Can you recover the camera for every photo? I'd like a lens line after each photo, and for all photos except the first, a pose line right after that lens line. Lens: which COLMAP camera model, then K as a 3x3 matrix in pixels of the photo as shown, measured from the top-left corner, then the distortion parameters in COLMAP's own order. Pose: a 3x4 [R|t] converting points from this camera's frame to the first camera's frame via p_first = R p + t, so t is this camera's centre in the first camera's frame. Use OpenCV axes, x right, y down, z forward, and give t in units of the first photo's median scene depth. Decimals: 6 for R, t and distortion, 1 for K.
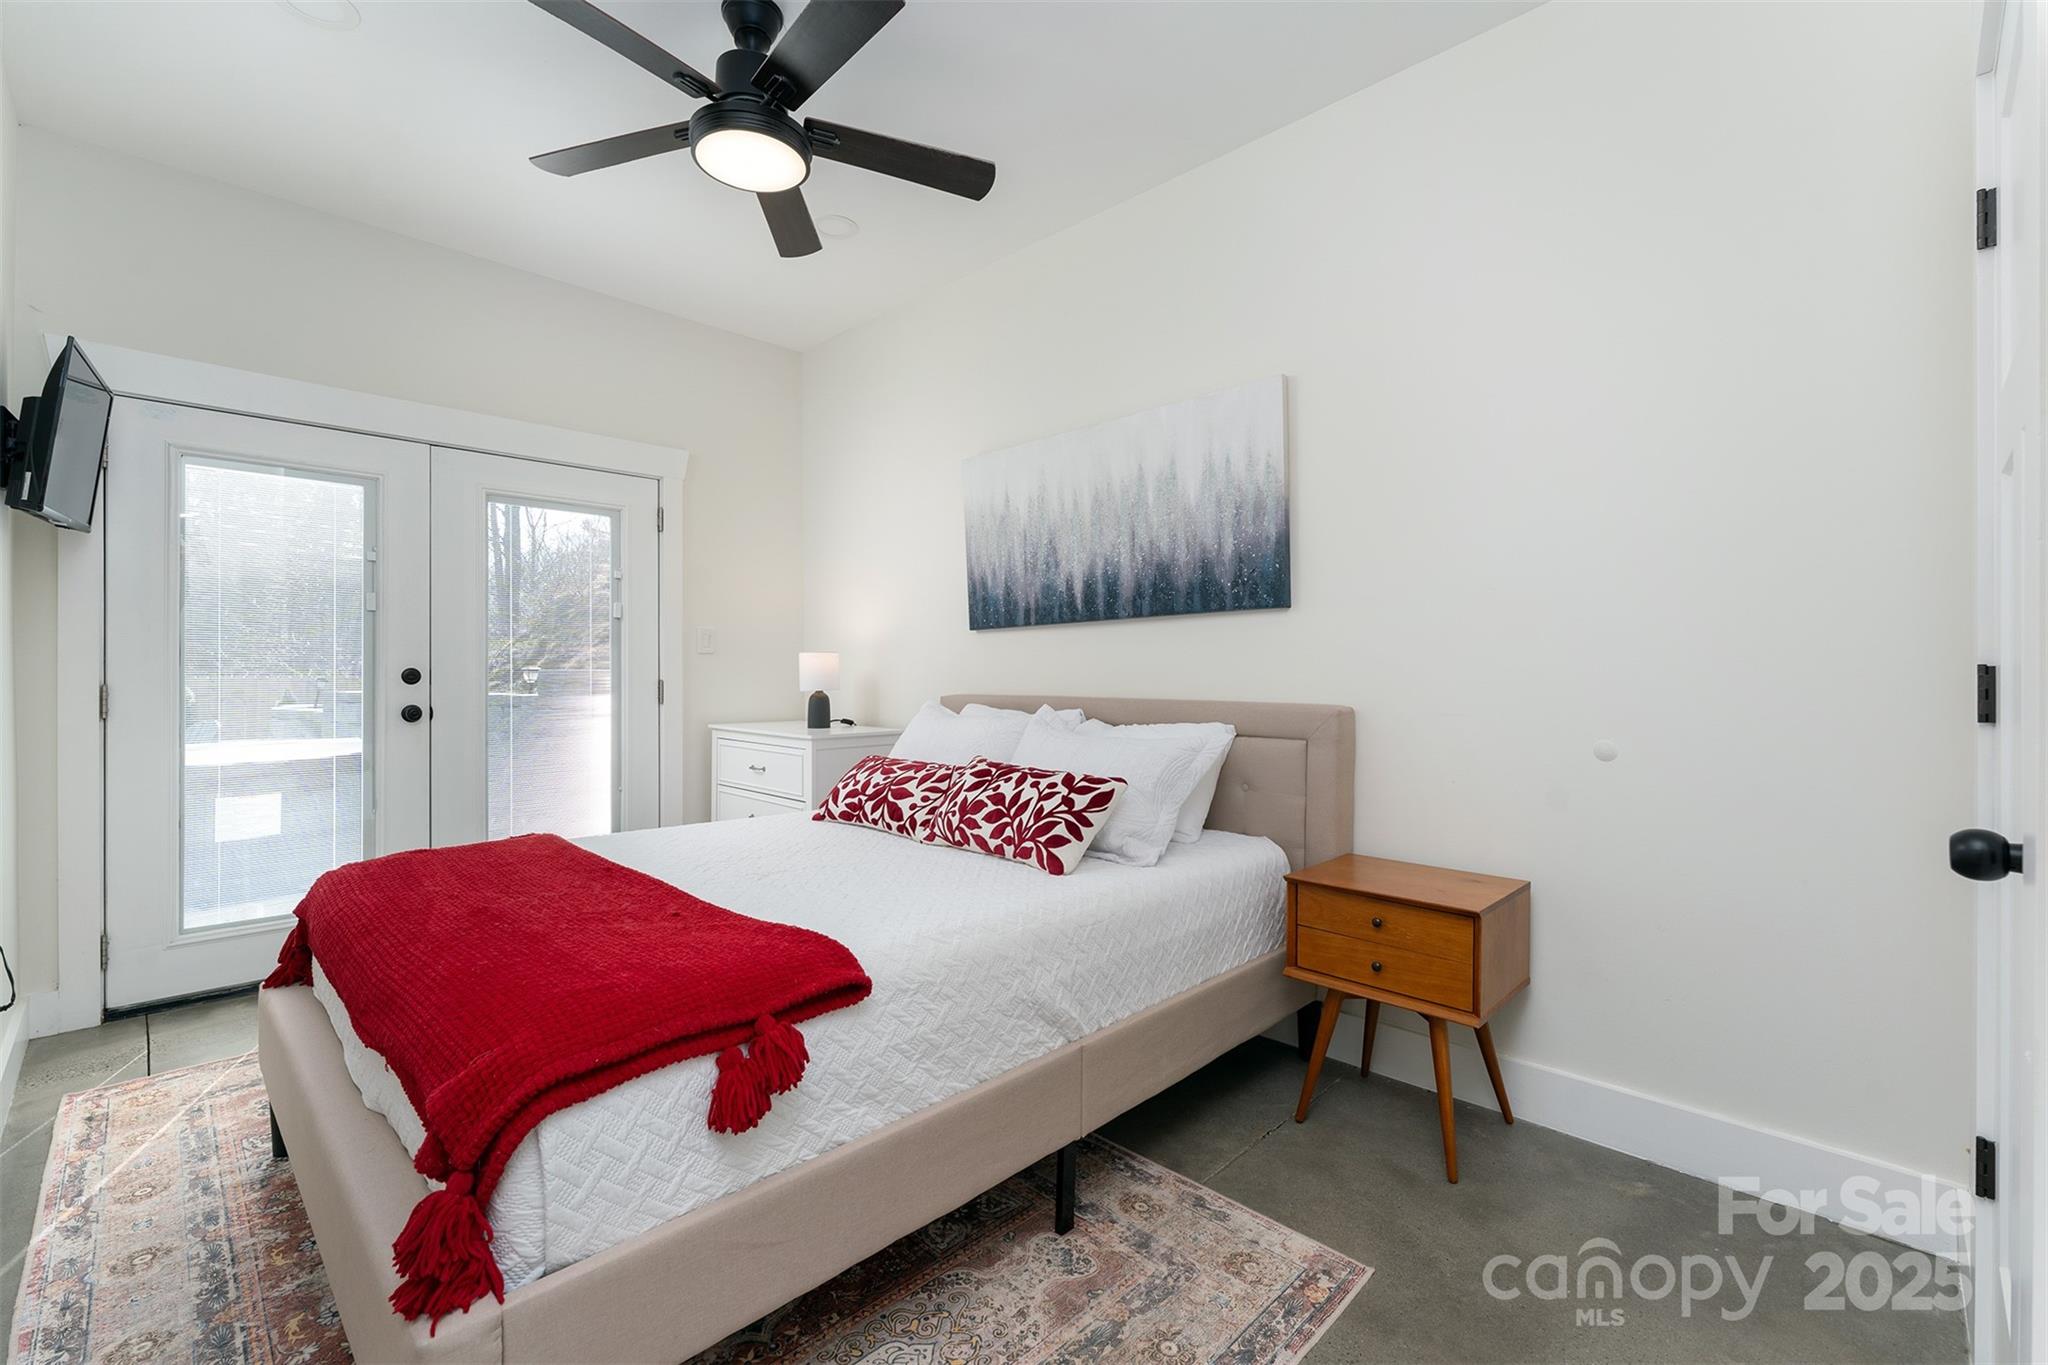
lens RADIAL K [[891.8, 0, 1024.0], [0, 891.8, 682.5], [0, 0, 1]] dist [-0.000668, -0.000011]
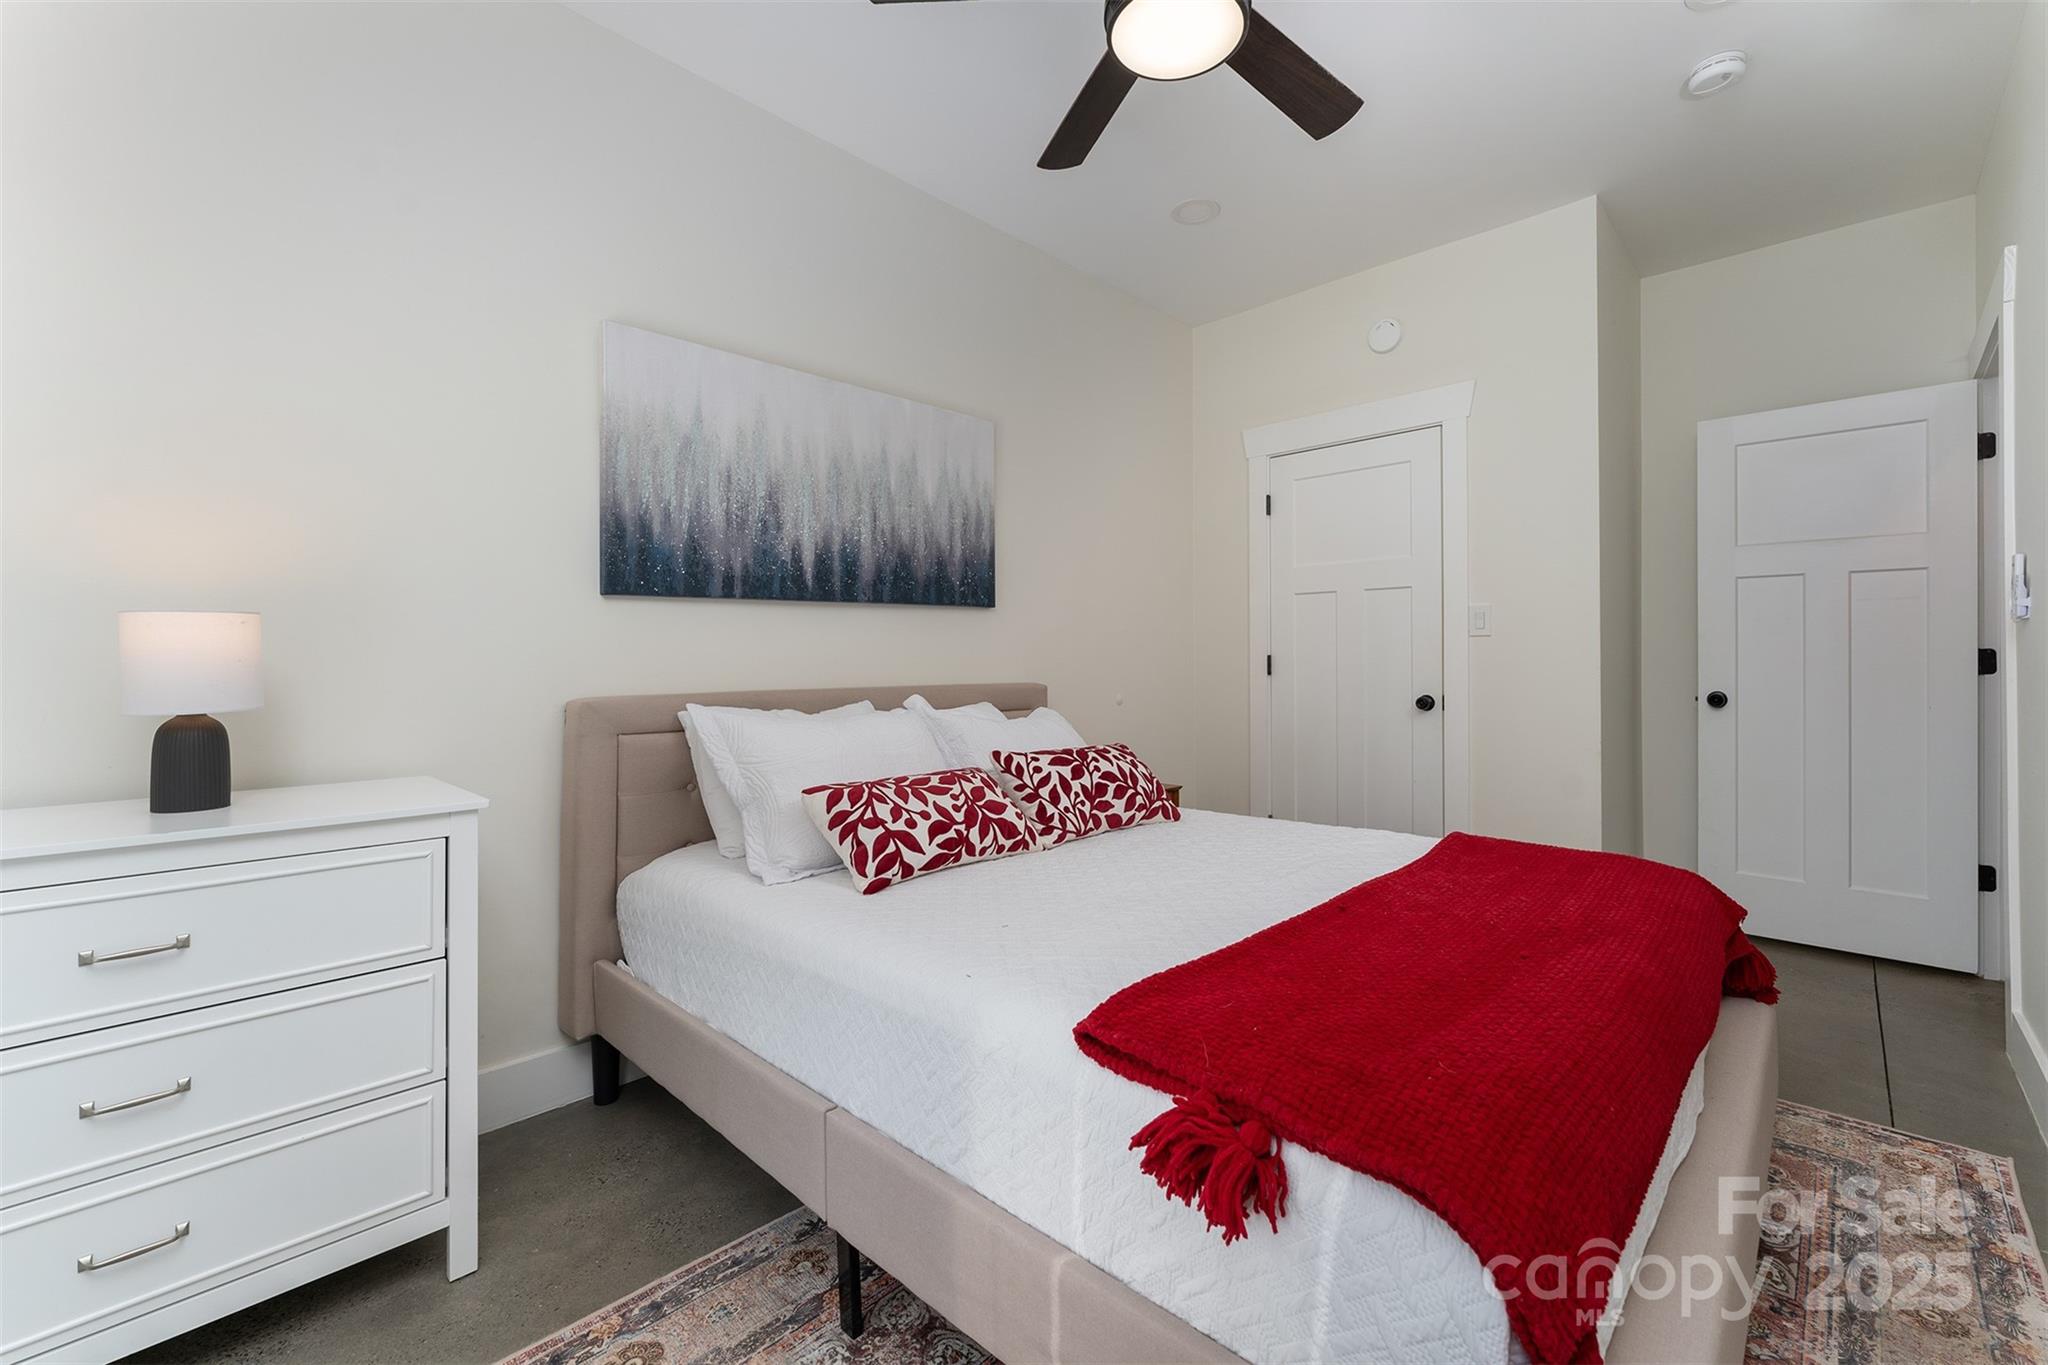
lens RADIAL K [[836.1, 0, 1024.0], [0, 836.1, 682.5], [0, 0, 1]] dist [-0.000840, -0.000034]
pose [[-0.015915, -0.027305, 0.999500, -0.797502], [0.017397, 0.999468, 0.027581, -0.008968], [-0.999722, 0.017828, -0.015431, 0.870440]]
